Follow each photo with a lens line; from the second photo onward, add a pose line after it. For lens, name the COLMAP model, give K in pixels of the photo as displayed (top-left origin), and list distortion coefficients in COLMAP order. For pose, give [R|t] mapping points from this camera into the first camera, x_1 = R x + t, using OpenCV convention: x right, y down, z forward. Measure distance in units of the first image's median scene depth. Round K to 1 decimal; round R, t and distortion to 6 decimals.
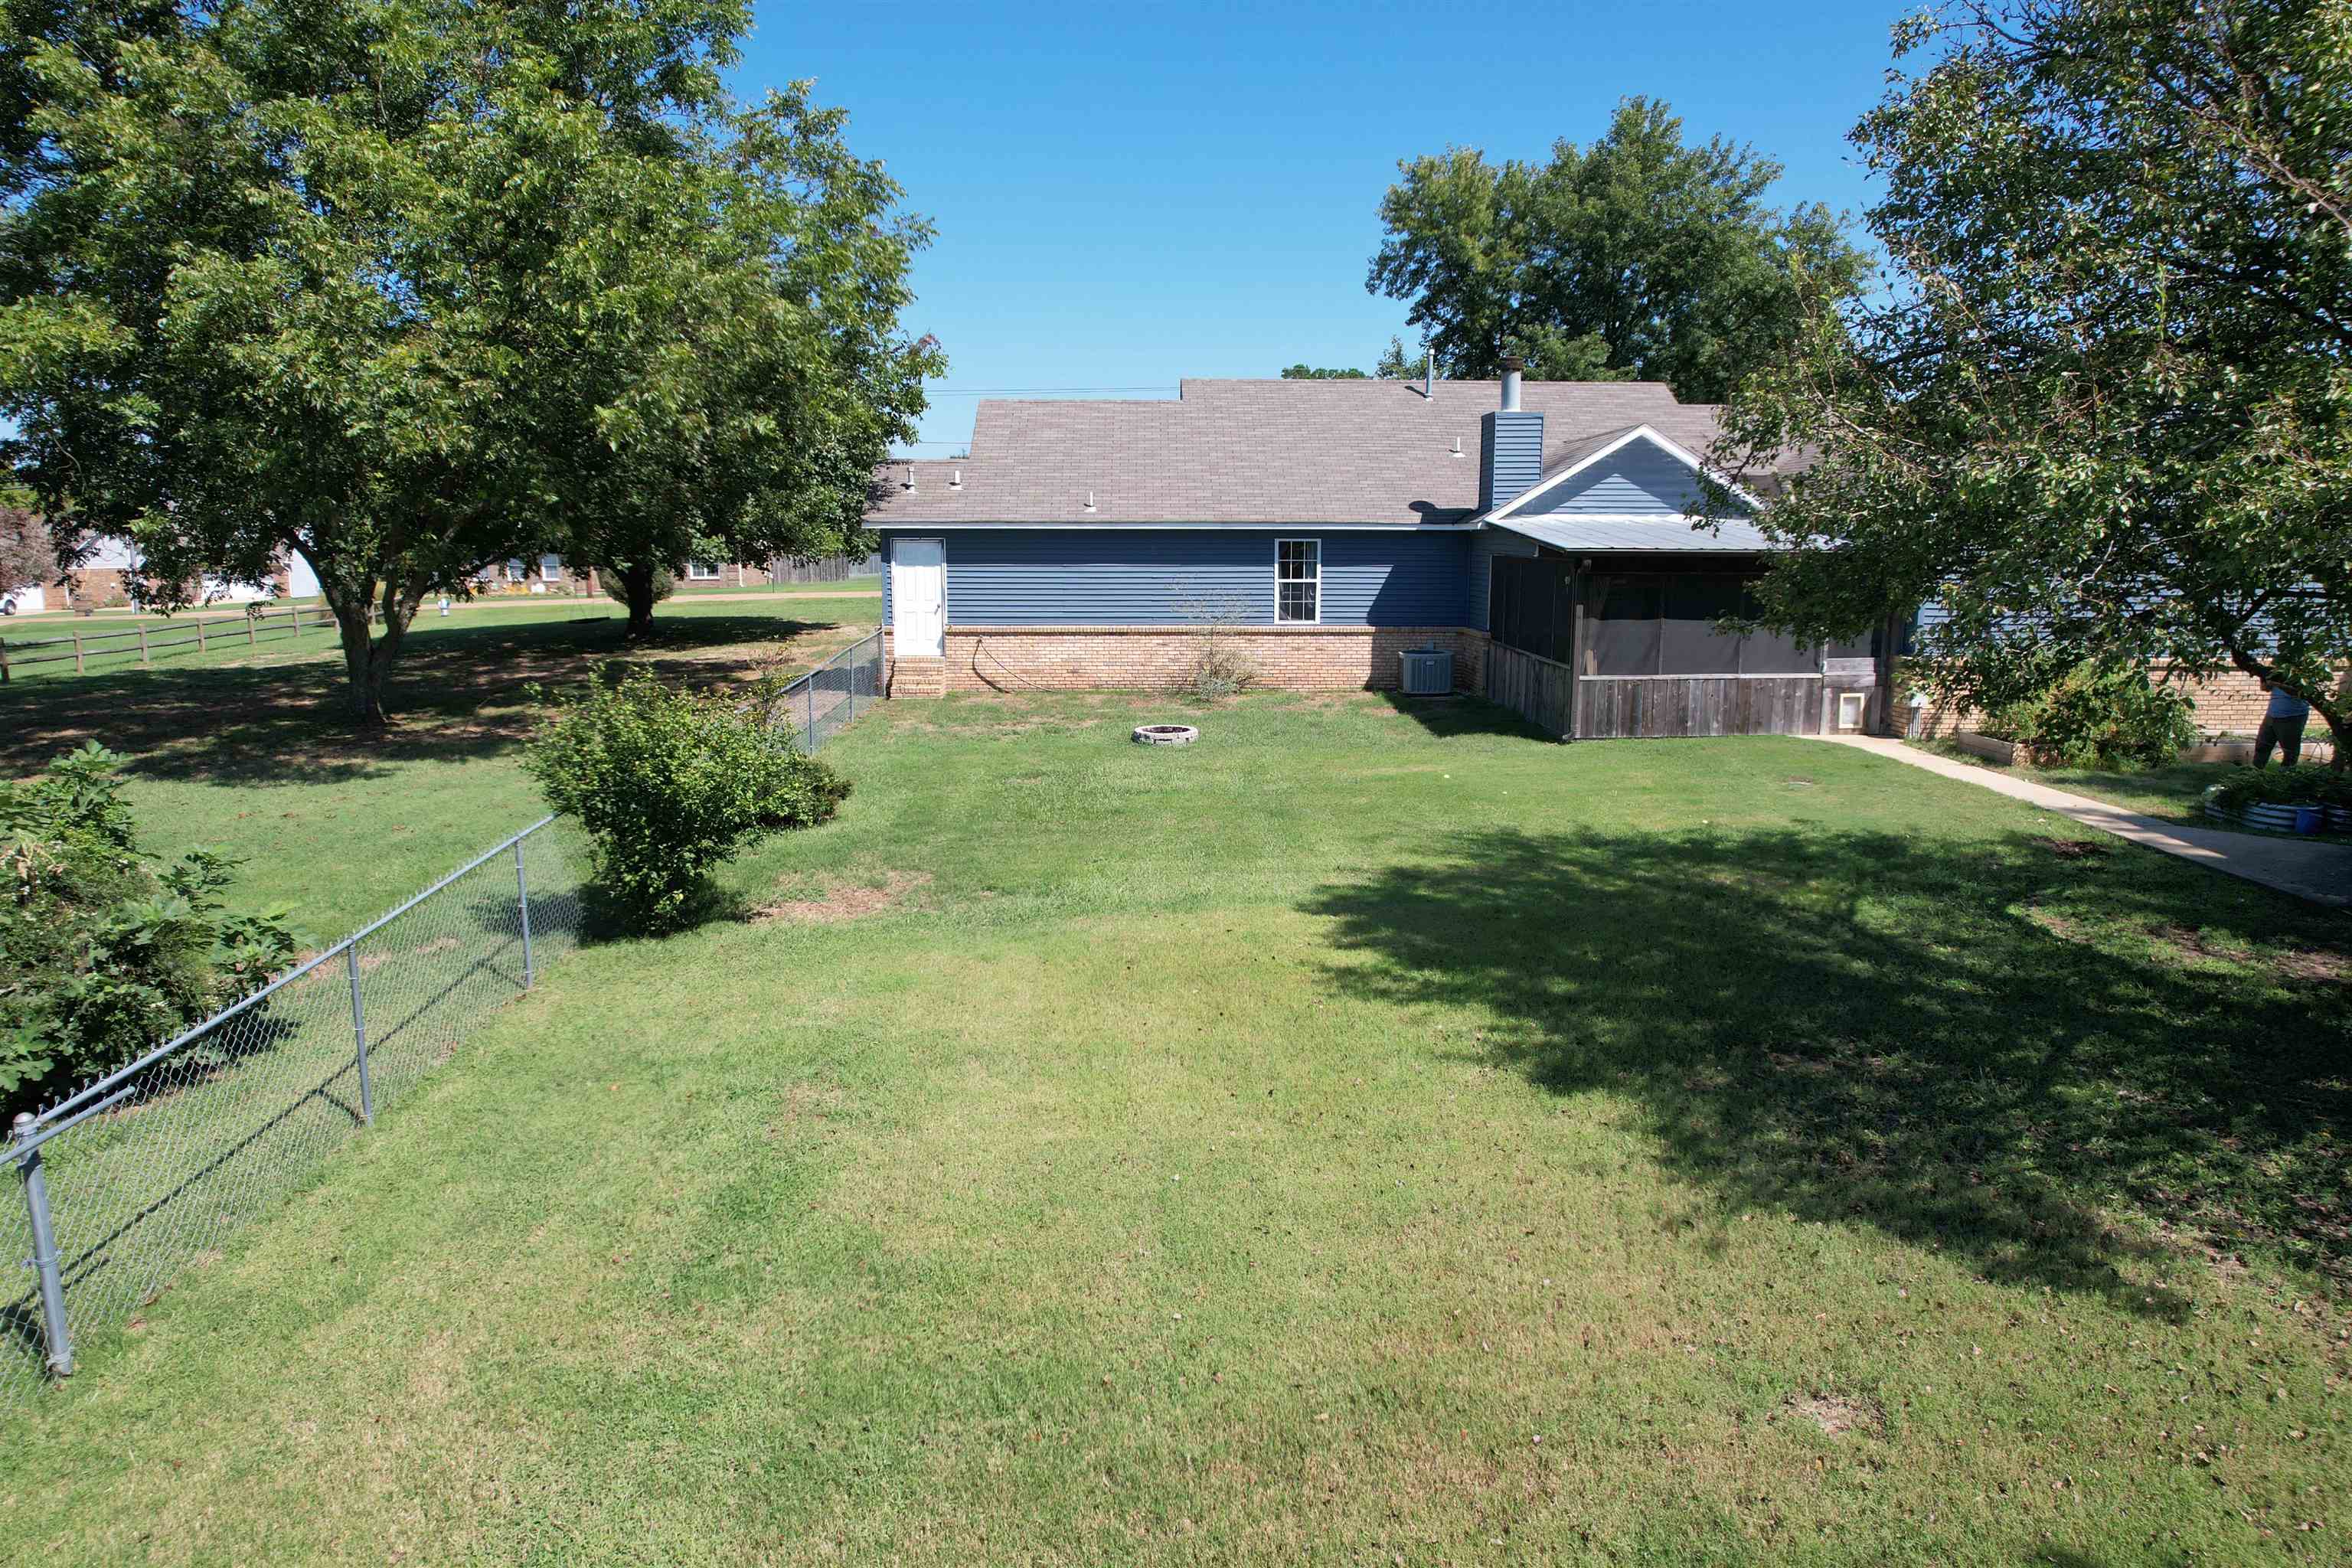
lens RADIAL K [[1488.9, 0, 1166.0], [0, 1488.9, 795.1], [0, 0, 1]] dist [-0.073055, 0.067208]
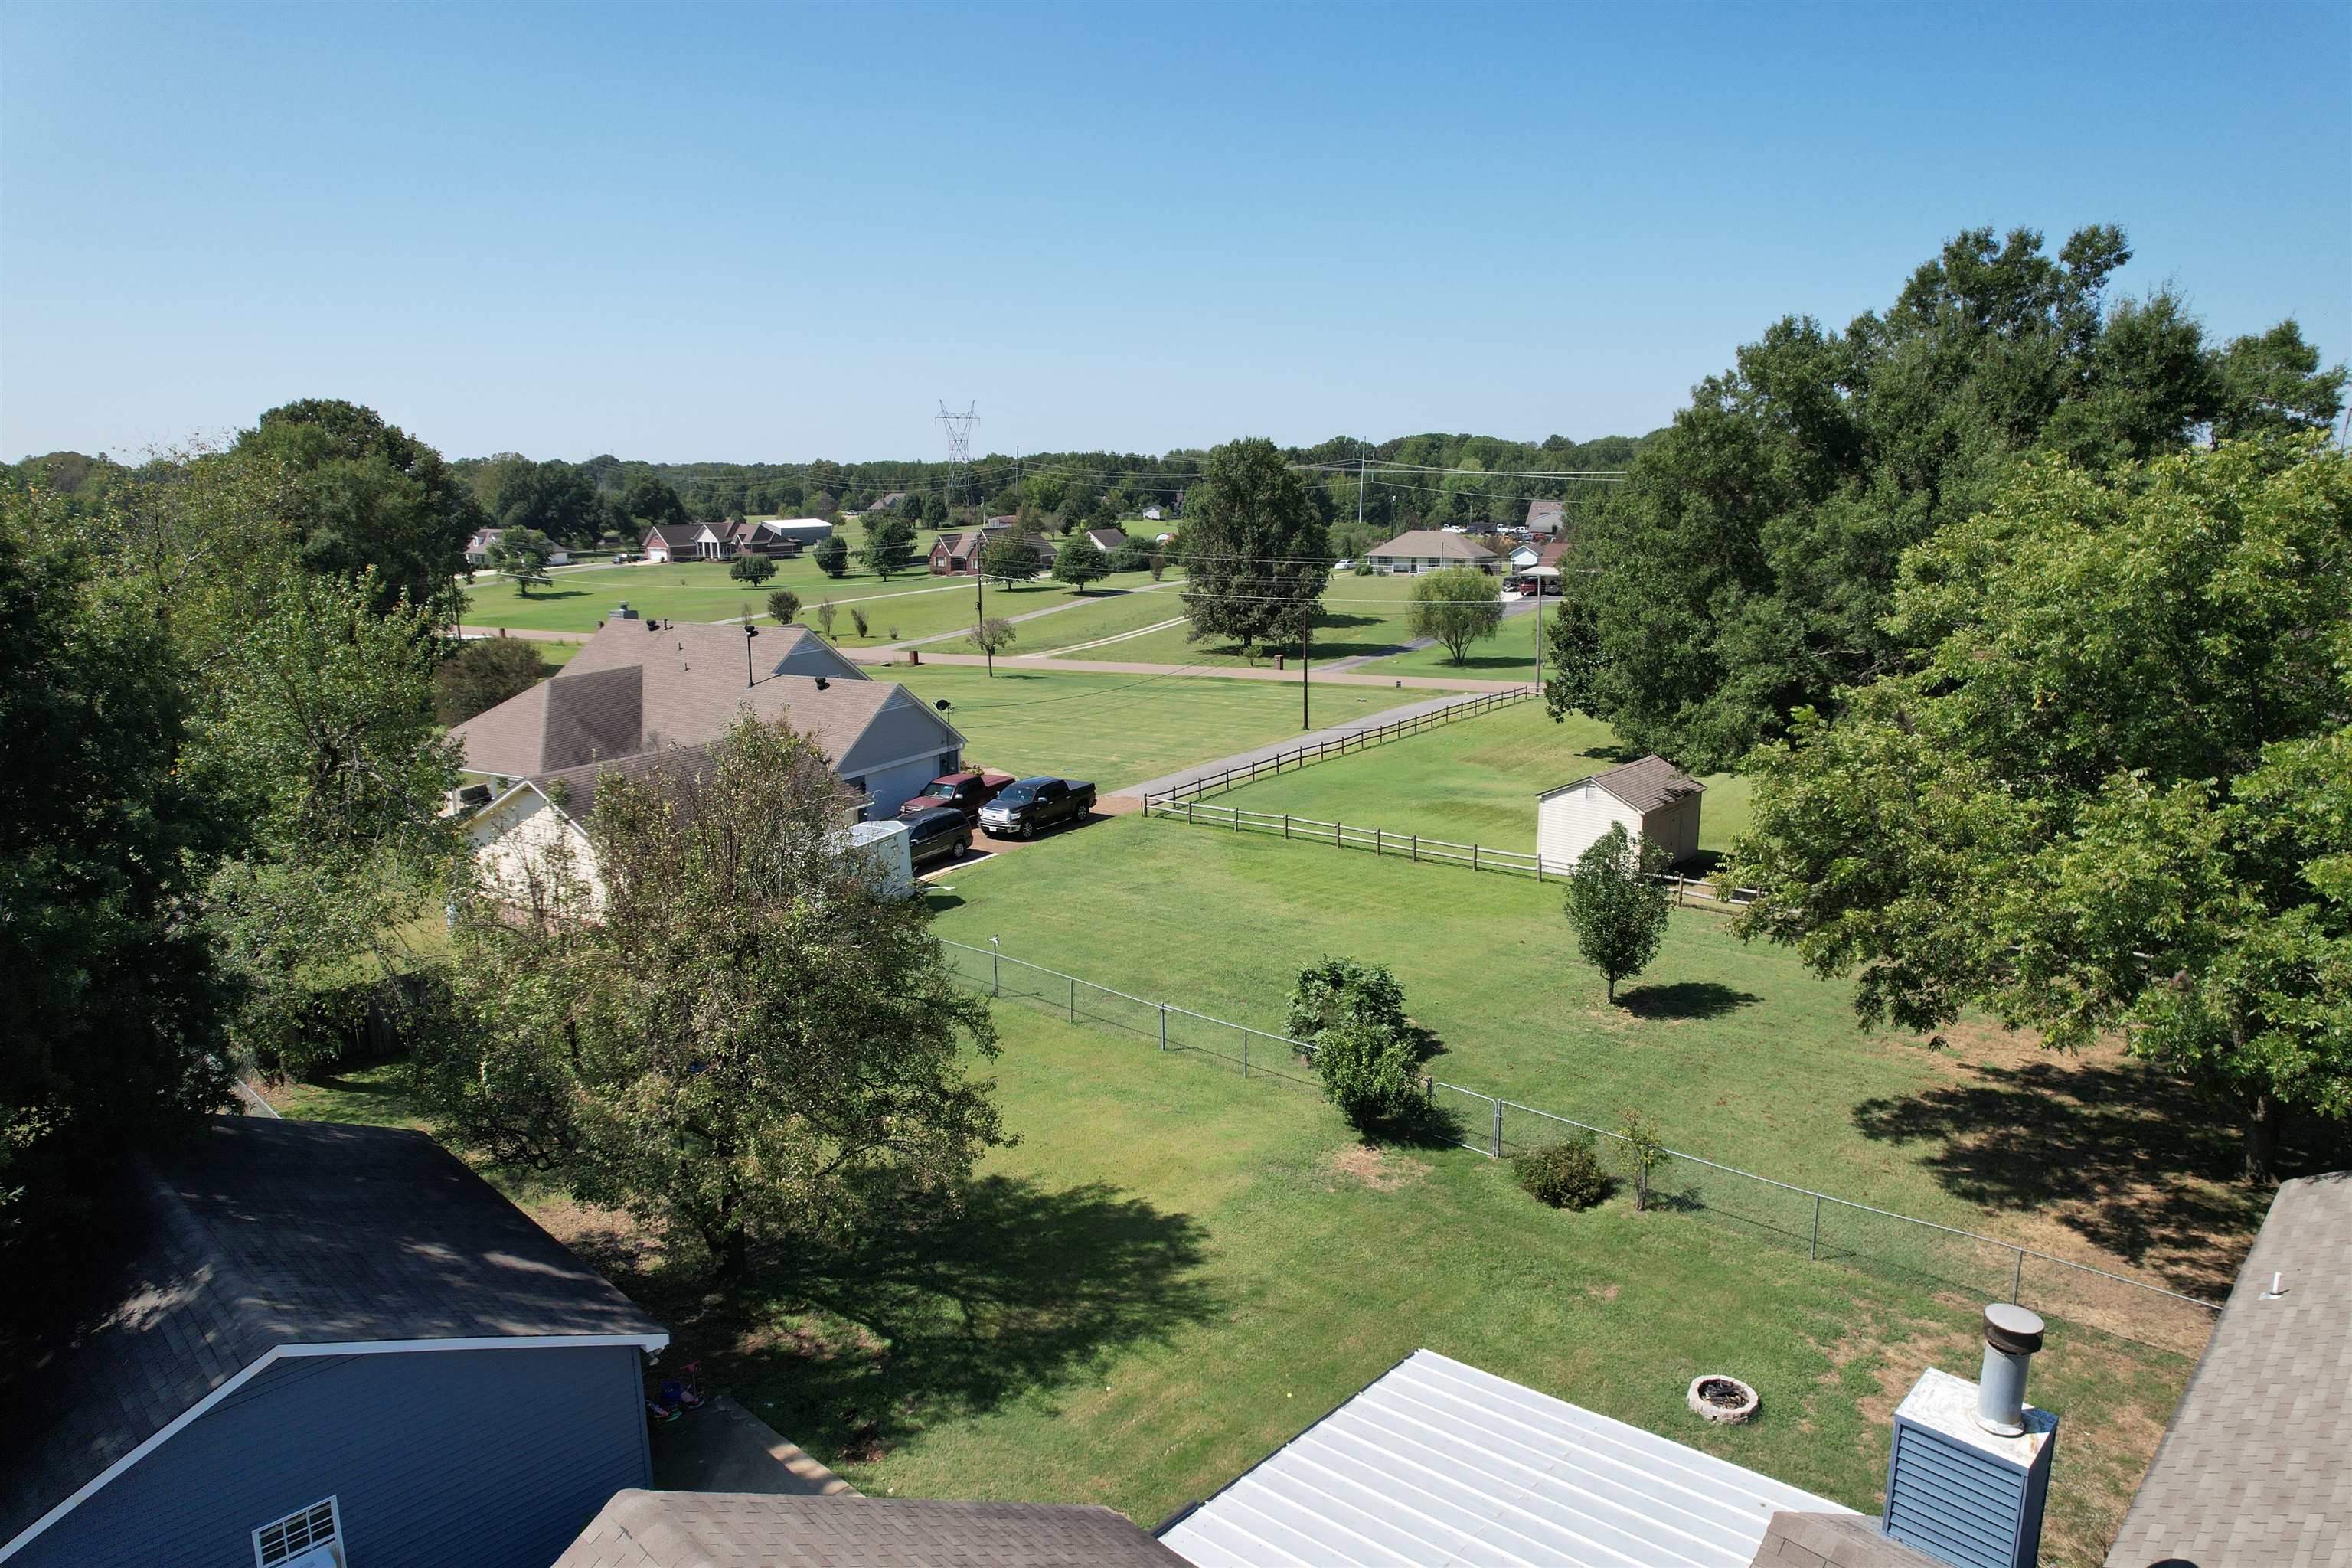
lens RADIAL K [[1488.9, 0, 1174.0], [0, 1488.9, 772.2], [0, 0, 1]] dist [-0.073055, 0.067208]
pose [[-0.707124, 0.140602, -0.692969, 1.015695], [-0.116688, 0.943390, 0.310483, -0.804864], [0.697395, 0.300411, -0.650687, 1.511421]]
